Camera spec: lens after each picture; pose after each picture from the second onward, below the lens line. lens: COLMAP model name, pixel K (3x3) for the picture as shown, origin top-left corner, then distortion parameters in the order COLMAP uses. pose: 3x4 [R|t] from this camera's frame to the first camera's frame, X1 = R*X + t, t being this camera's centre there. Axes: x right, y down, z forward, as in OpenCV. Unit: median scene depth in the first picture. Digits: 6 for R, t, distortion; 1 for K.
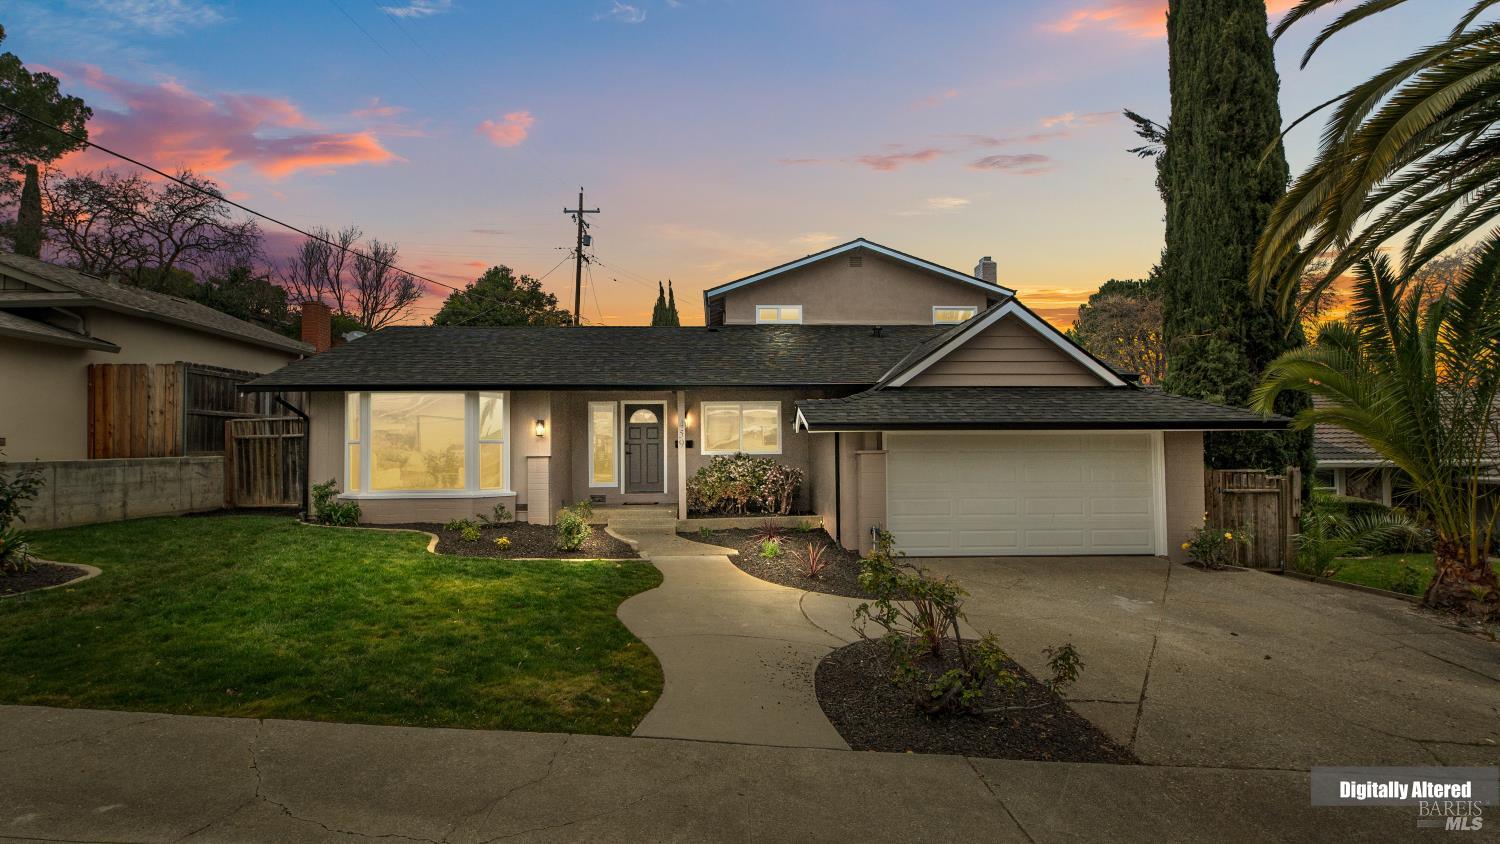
lens RADIAL K [[687.6, 0, 750.0], [0, 687.6, 422.0], [0, 0, 1]] dist [0.011094, -0.000197]
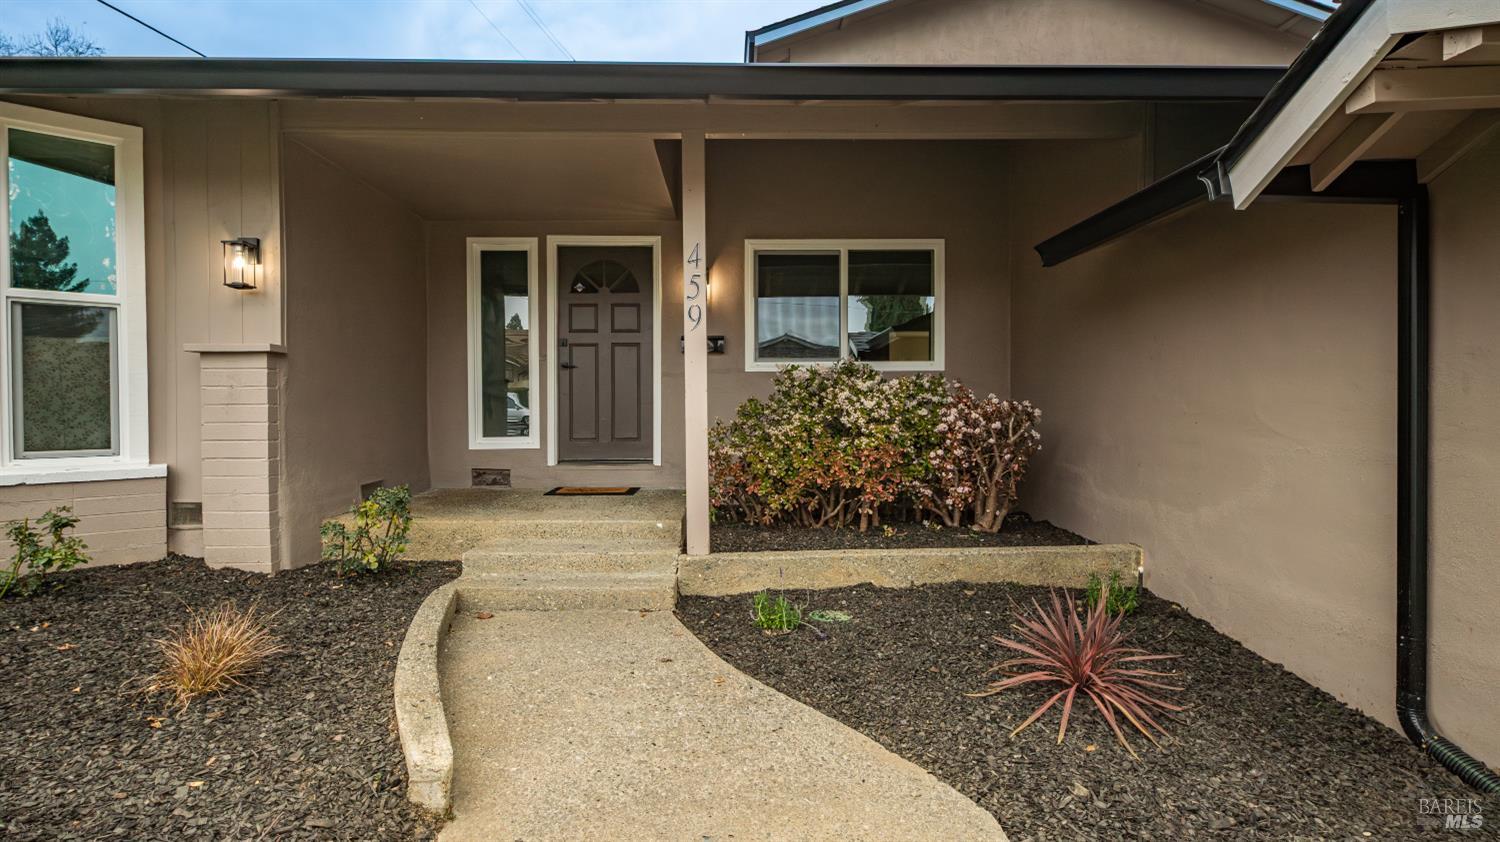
lens RADIAL K [[687.6, 0, 750.0], [0, 687.6, 421.0], [0, 0, 1]] dist [0.011094, -0.000197]
pose [[0.999430, 0.008576, -0.032649, -0.060402], [-0.006616, 0.998196, 0.059670, 0.057721], [0.033102, -0.059420, 0.997684, 0.653885]]
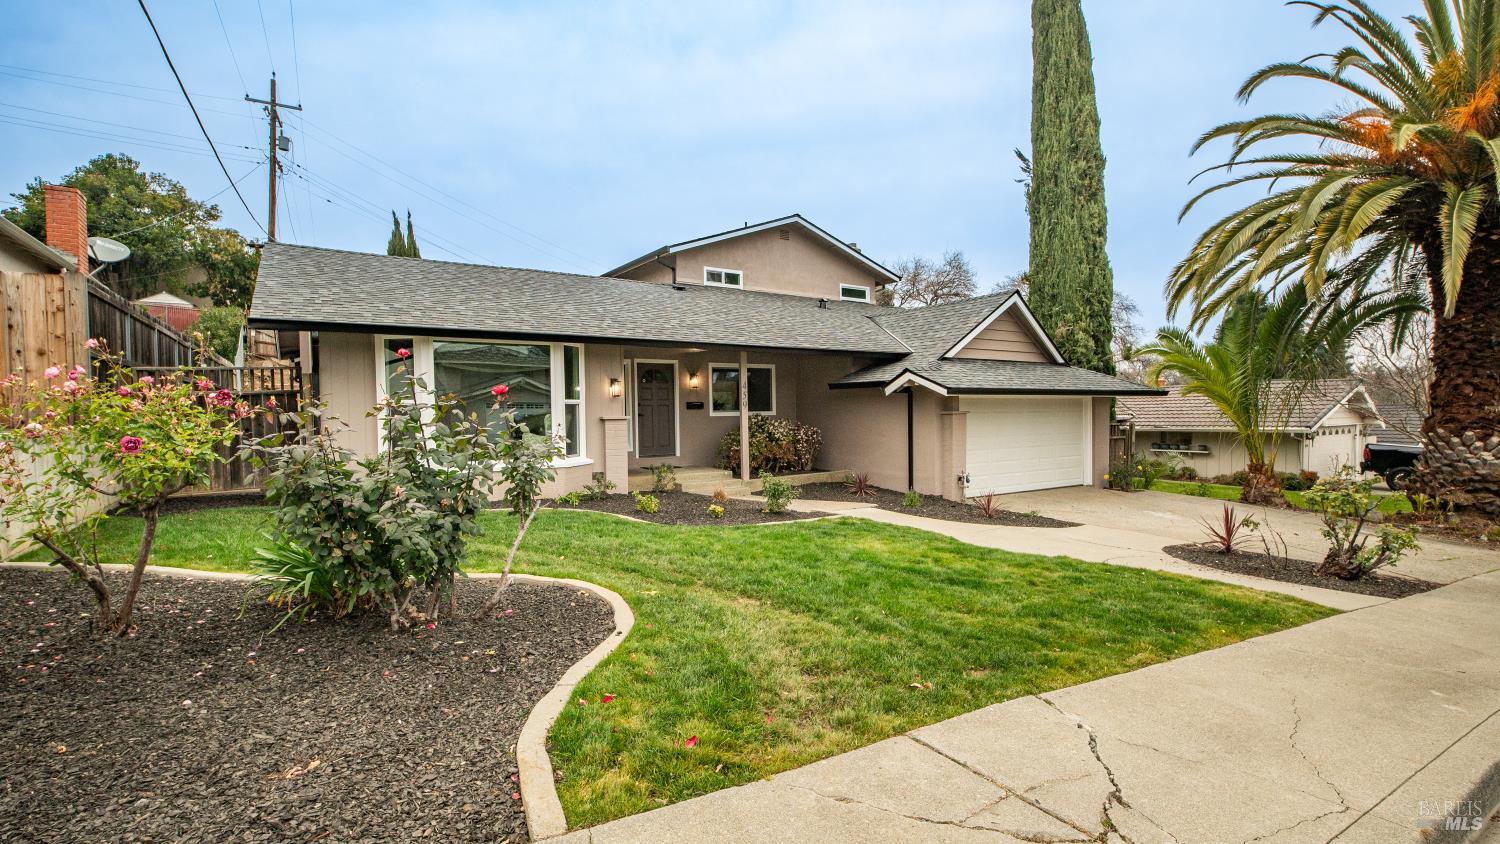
lens RADIAL K [[687.6, 0, 750.0], [0, 687.6, 422.0], [0, 0, 1]] dist [0.011094, -0.000197]
pose [[0.856759, -0.010947, 0.515601, -0.587423], [-0.017780, 0.998553, 0.050745, 0.004970], [-0.515411, -0.052644, 0.855325, 0.129588]]
